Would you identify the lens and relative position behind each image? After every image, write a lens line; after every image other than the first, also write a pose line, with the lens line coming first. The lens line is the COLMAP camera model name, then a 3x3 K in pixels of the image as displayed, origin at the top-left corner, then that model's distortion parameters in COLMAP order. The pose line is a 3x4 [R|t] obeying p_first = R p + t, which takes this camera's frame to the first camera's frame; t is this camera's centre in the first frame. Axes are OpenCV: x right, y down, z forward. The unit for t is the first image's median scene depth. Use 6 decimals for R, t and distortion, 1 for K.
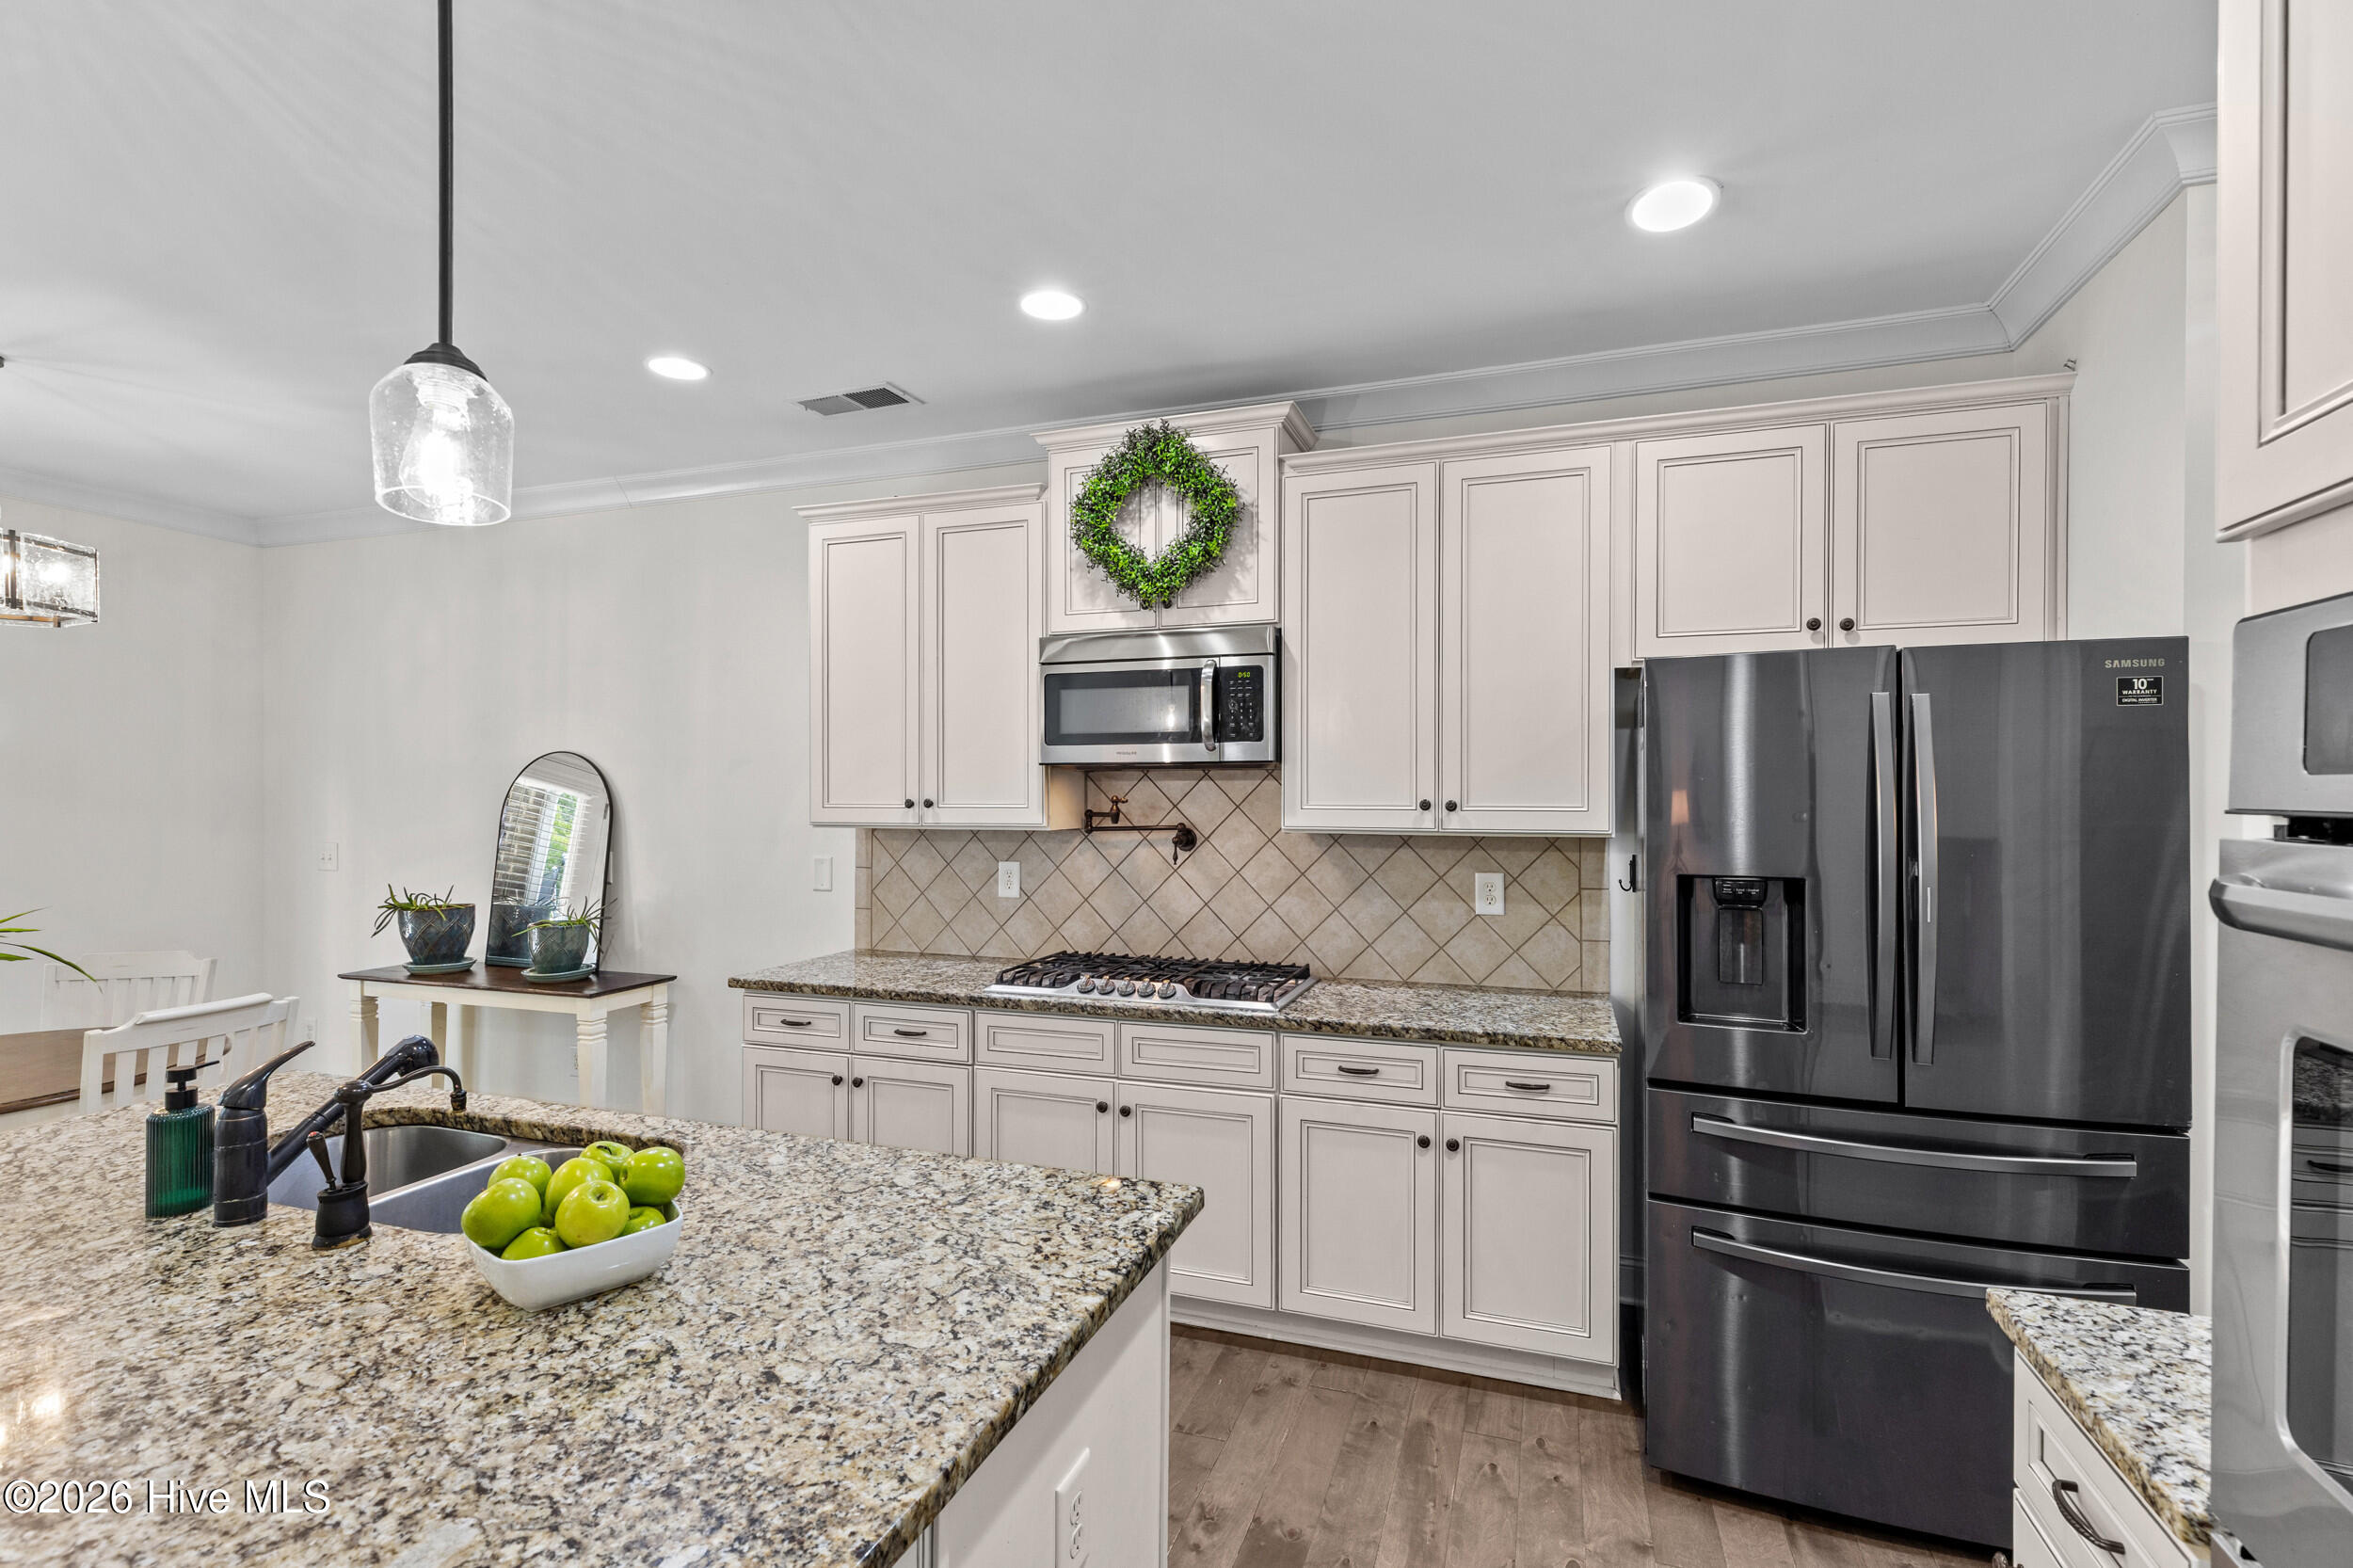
lens RADIAL K [[1062.6, 0, 1161.2], [0, 1062.6, 799.1], [0, 0, 1]] dist [0.003031, 0.001212]
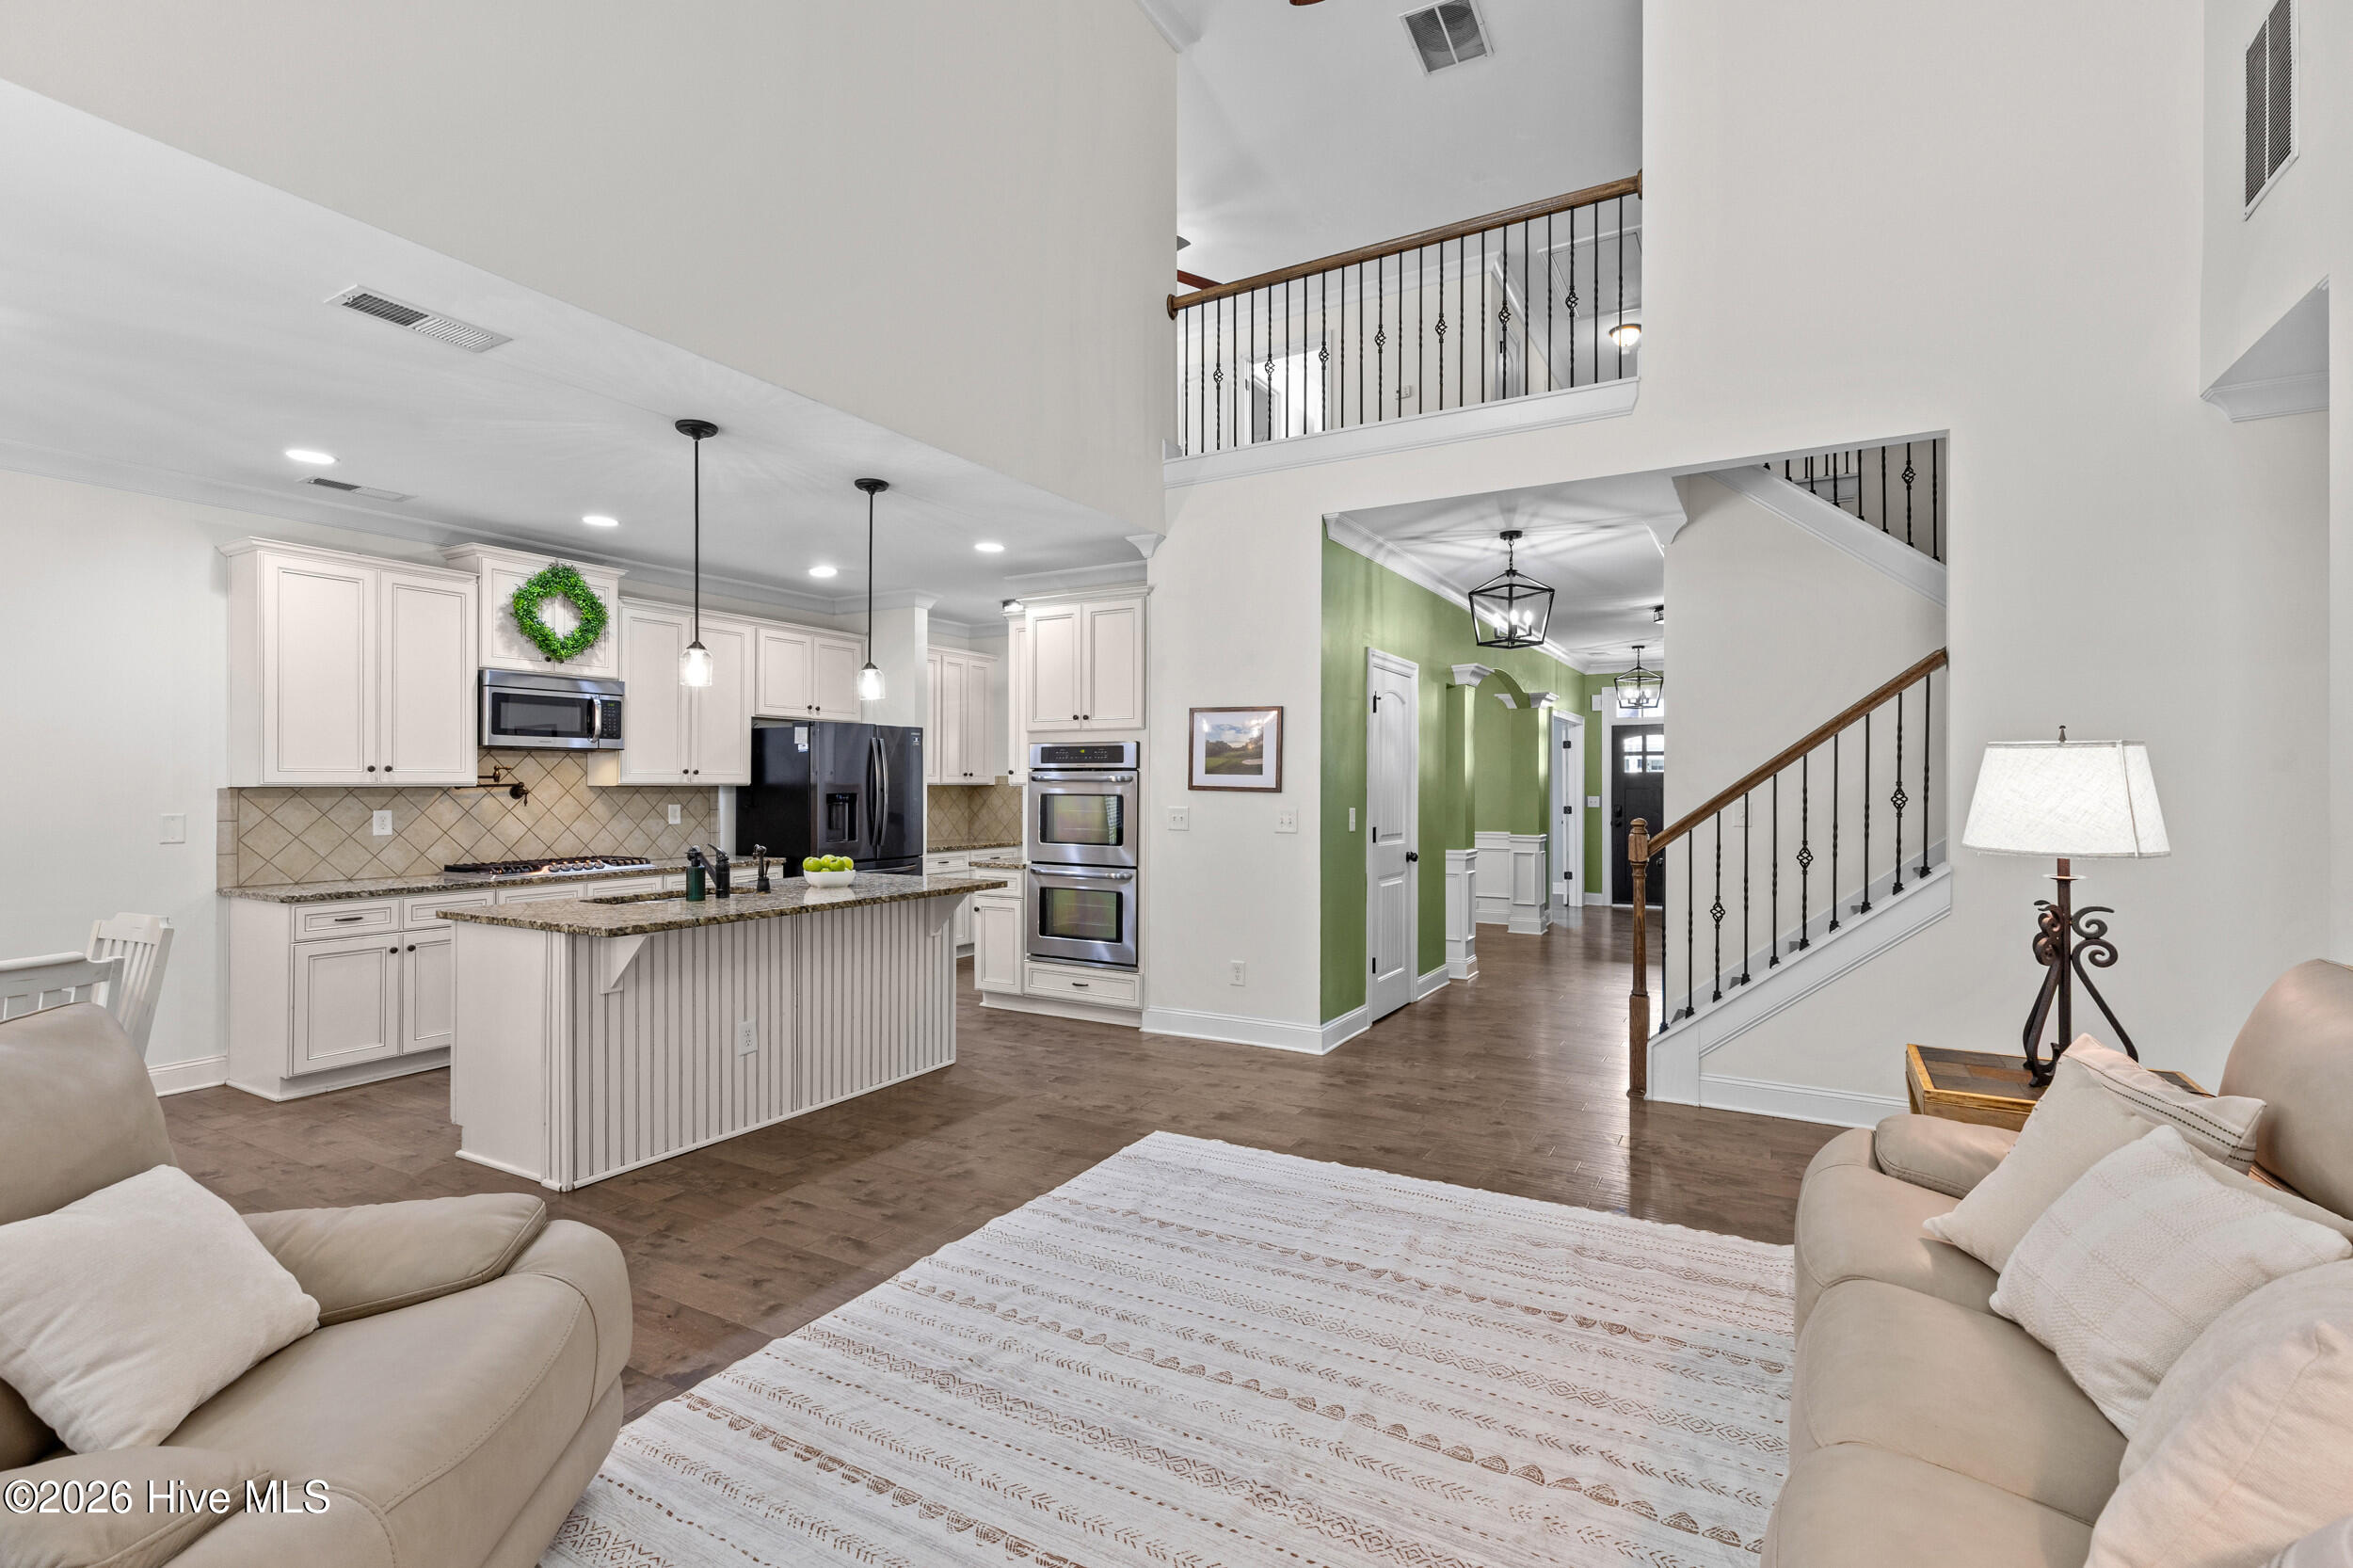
lens RADIAL K [[1062.6, 0, 1179.2], [0, 1062.6, 781.5], [0, 0, 1]] dist [0.003031, 0.001212]
pose [[0.175599, 0.001662, 0.984460, -1.595095], [0.003833, 0.999990, -0.002371, 0.032180], [-0.984454, 0.004190, 0.175591, -0.363622]]
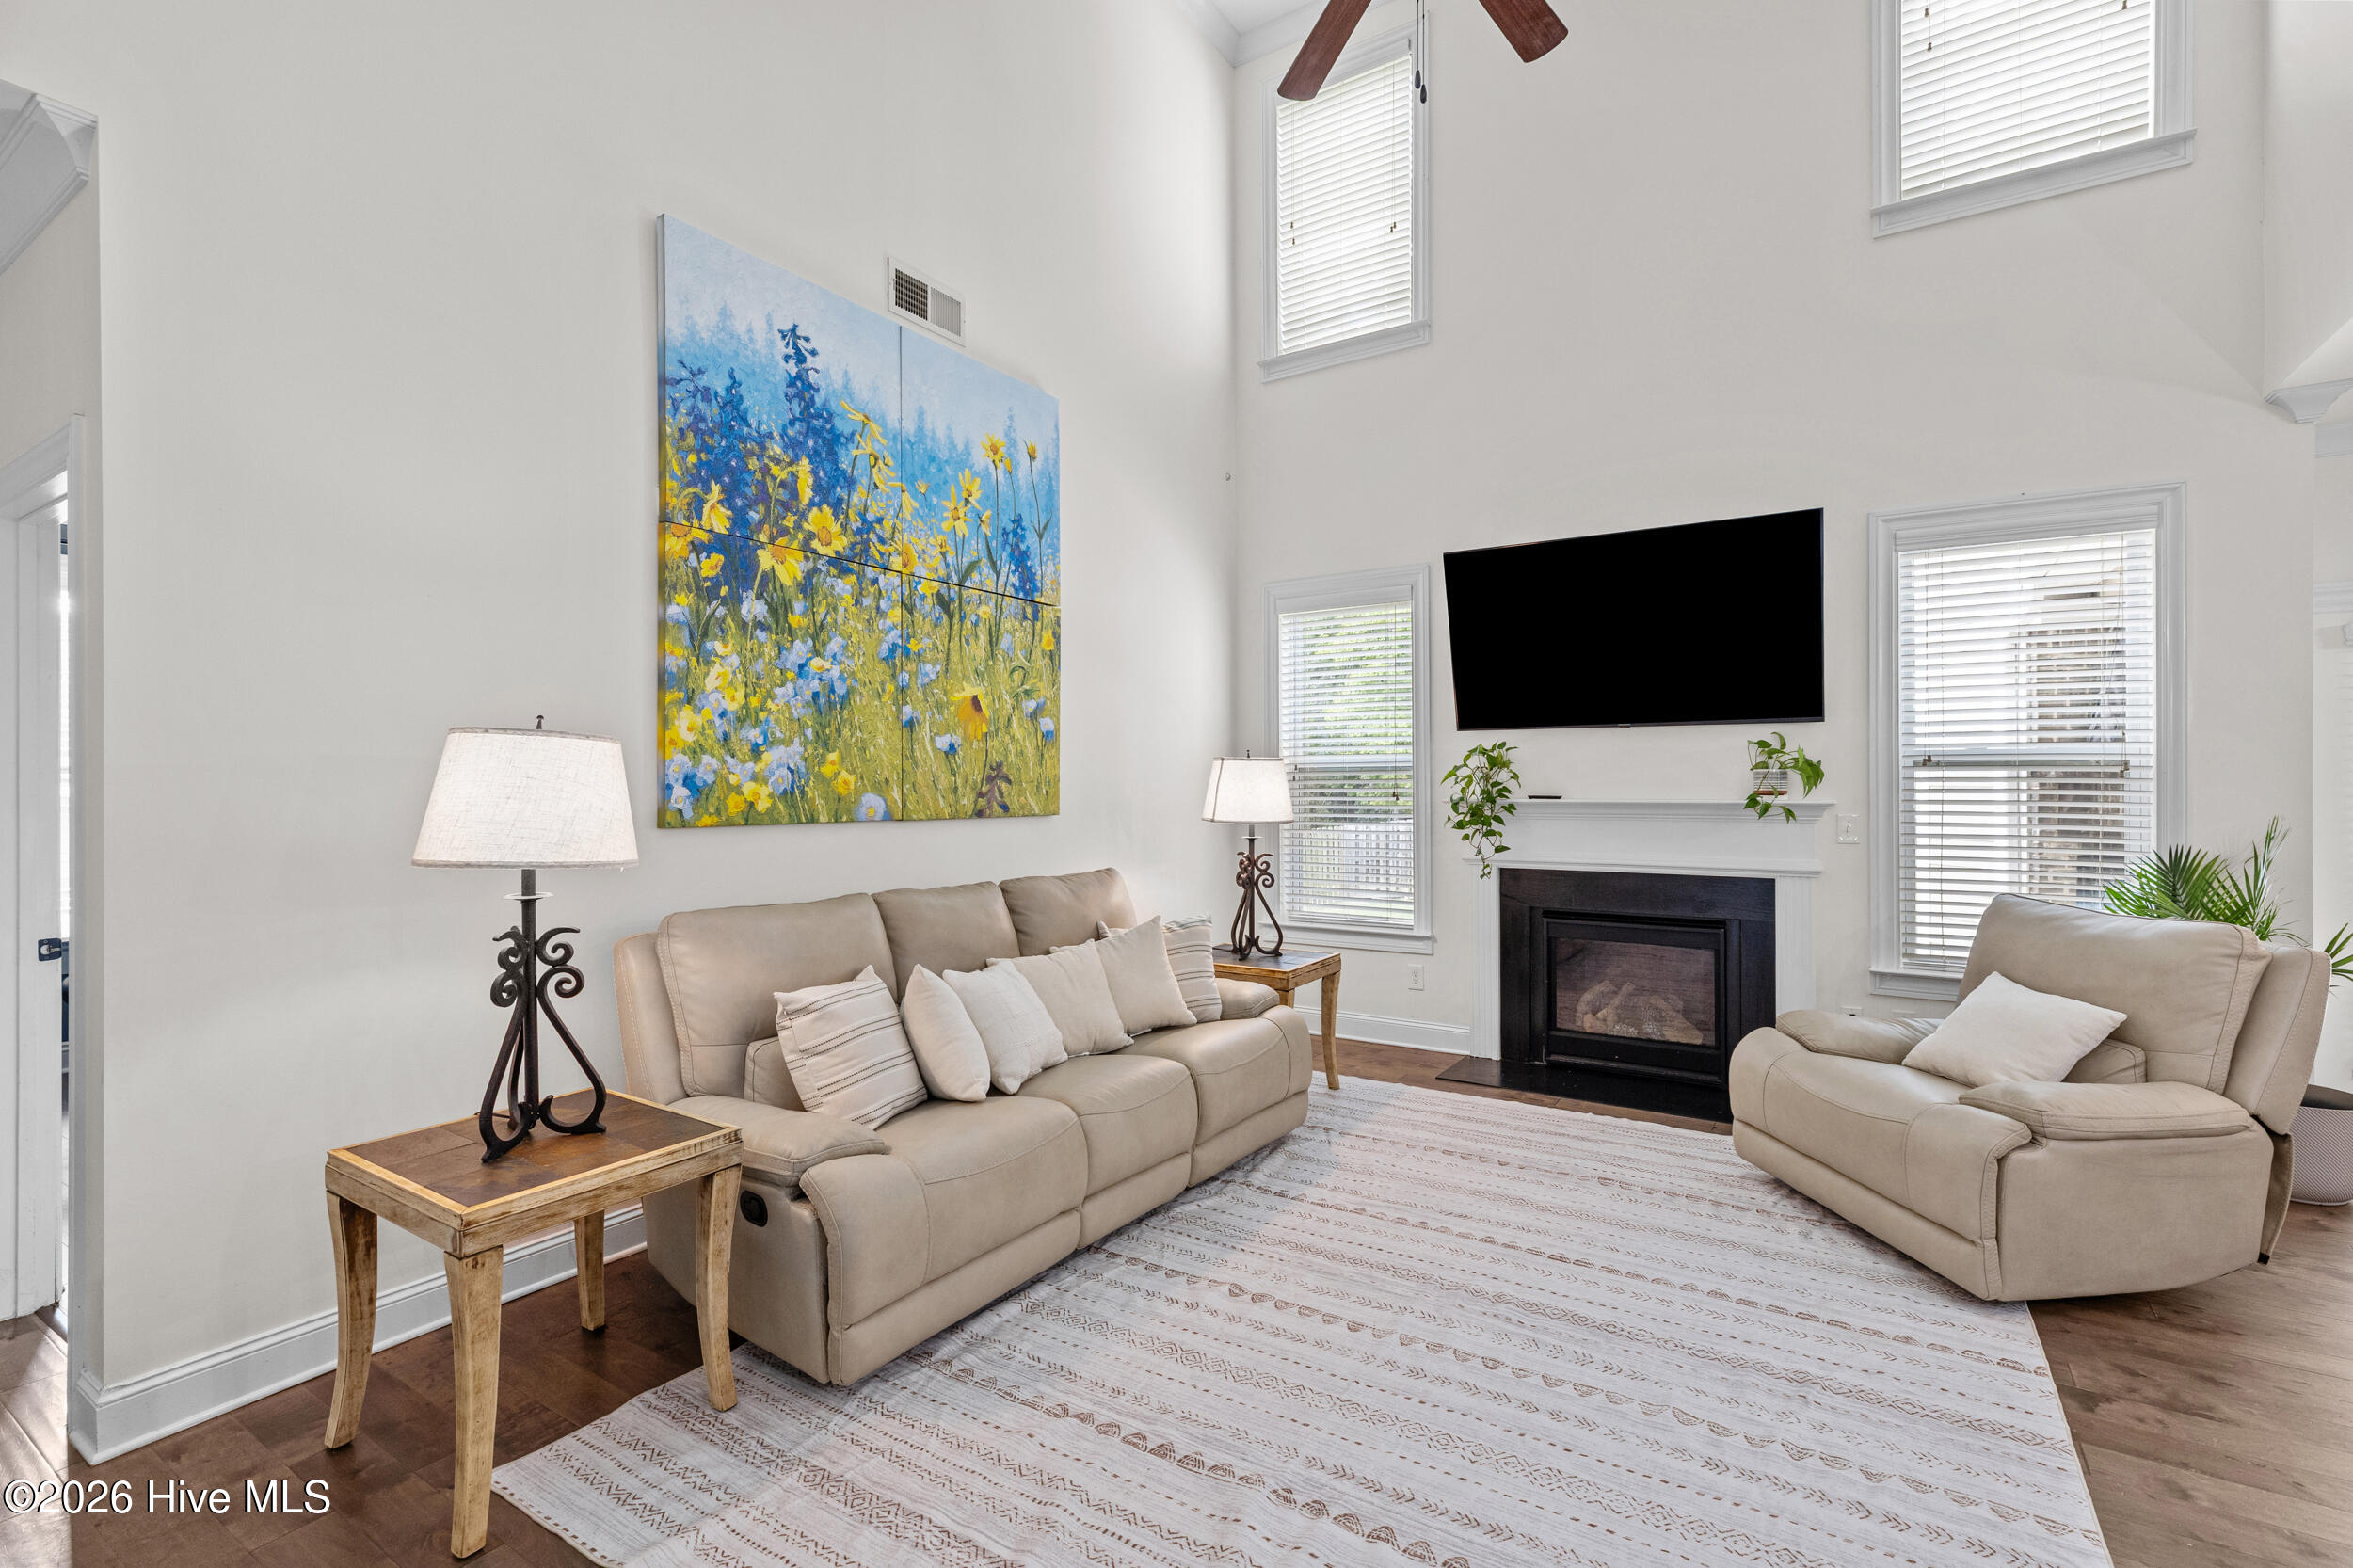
lens RADIAL K [[1062.6, 0, 1181.6], [0, 1062.6, 784.1], [0, 0, 1]] dist [0.003031, 0.001212]
pose [[-0.224556, 0.002438, -0.974458, -0.070592], [-0.002252, 0.999993, 0.003020, 0.031468], [0.974459, 0.002873, -0.224549, -0.327533]]
